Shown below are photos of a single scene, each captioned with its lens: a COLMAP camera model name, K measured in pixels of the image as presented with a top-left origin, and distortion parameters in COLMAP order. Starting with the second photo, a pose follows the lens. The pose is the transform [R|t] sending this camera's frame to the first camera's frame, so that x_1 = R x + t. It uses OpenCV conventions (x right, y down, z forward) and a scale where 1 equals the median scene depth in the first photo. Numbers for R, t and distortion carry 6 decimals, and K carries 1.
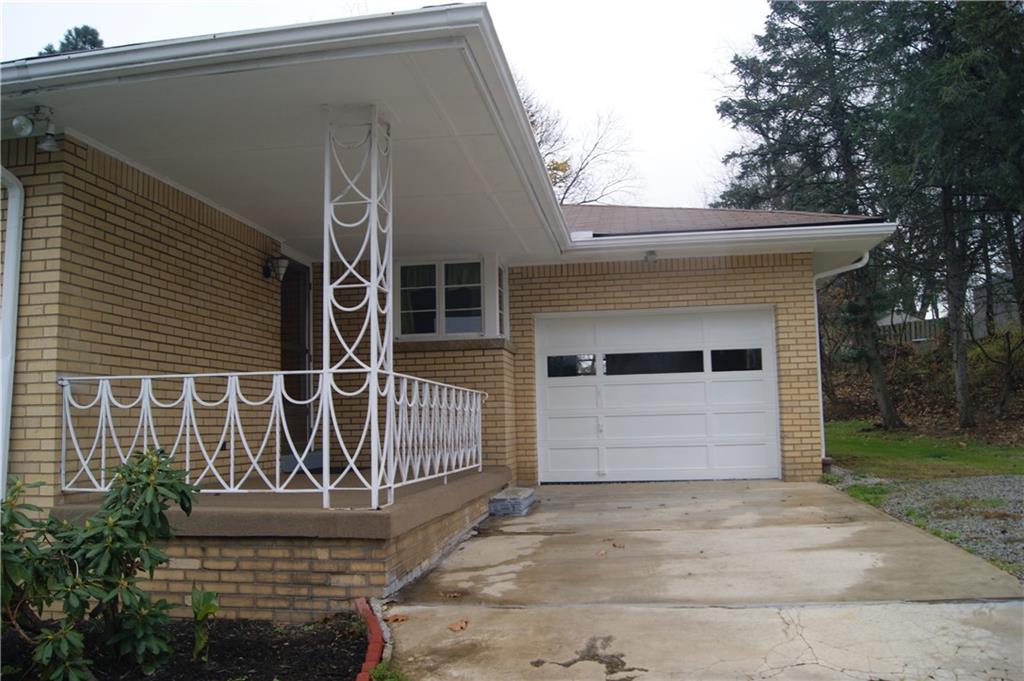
lens RADIAL K [[794.0, 0, 513.0], [0, 794.0, 348.9], [0, 0, 1]] dist [-0.068182, -0.003024]
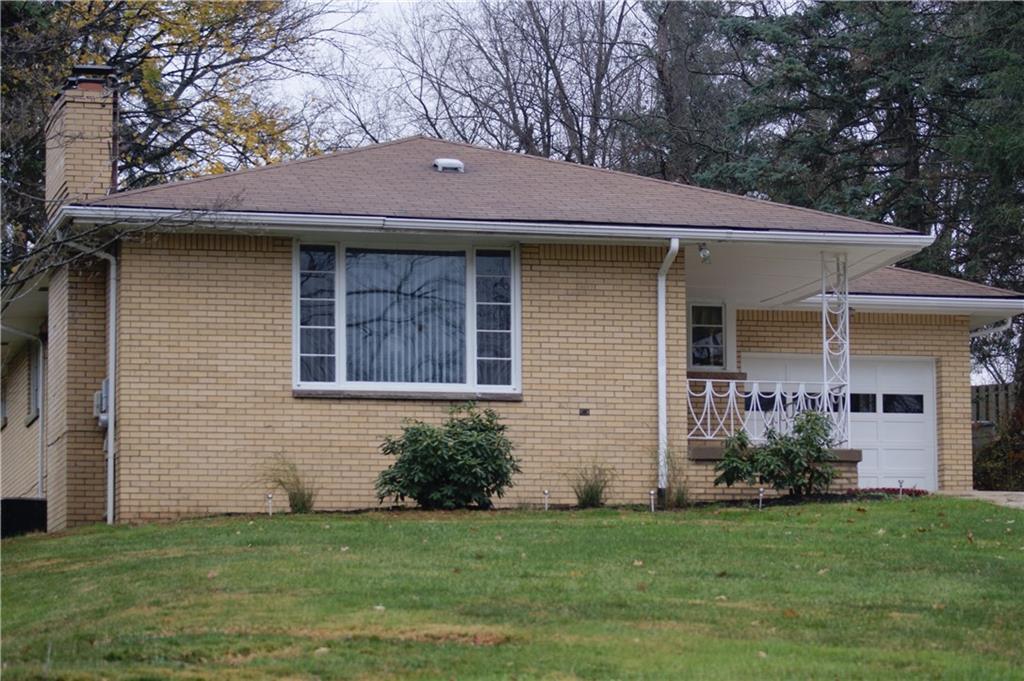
lens RADIAL K [[3406.5, 0, 511.7], [0, 3406.5, 339.9], [0, 0, 1]] dist [-0.056170, 0.000000]
pose [[0.922162, 0.063248, 0.381598, -2.198376], [-0.049179, 0.997706, -0.046521, 0.185126], [-0.383665, 0.024133, 0.923157, -3.449830]]
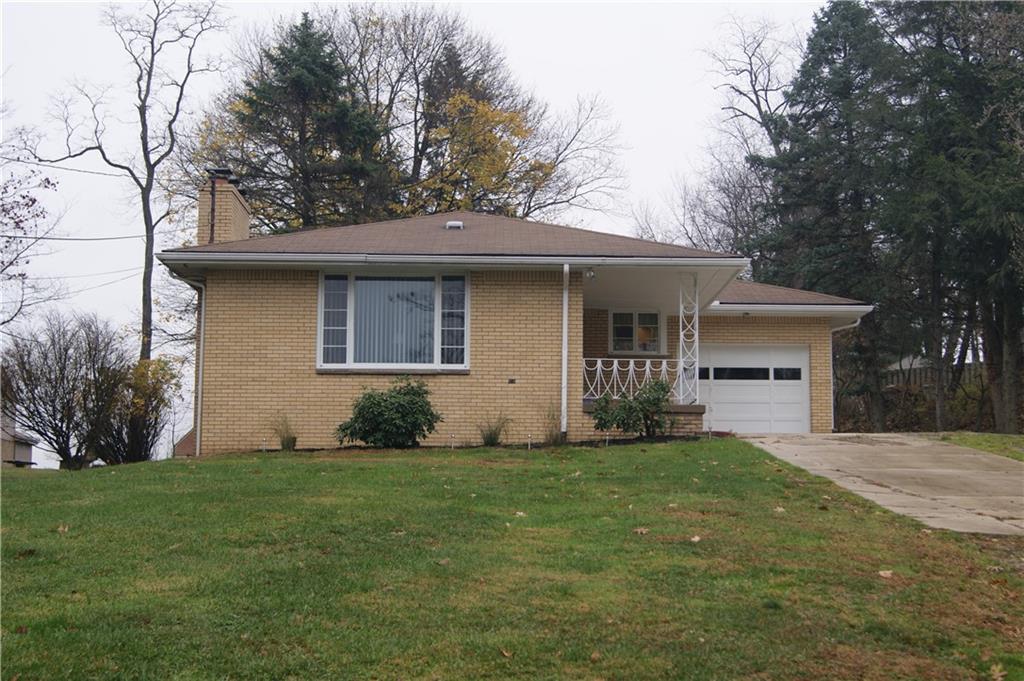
lens RADIAL K [[1477.4, 0, 512.9], [0, 1477.4, 340.4], [0, 0, 1]] dist [-0.005347, 0.000000]
pose [[0.985016, 0.050363, 0.164947, -0.916366], [-0.043641, 0.998072, -0.044126, 0.116851], [-0.166851, 0.036267, 0.985315, -2.274916]]
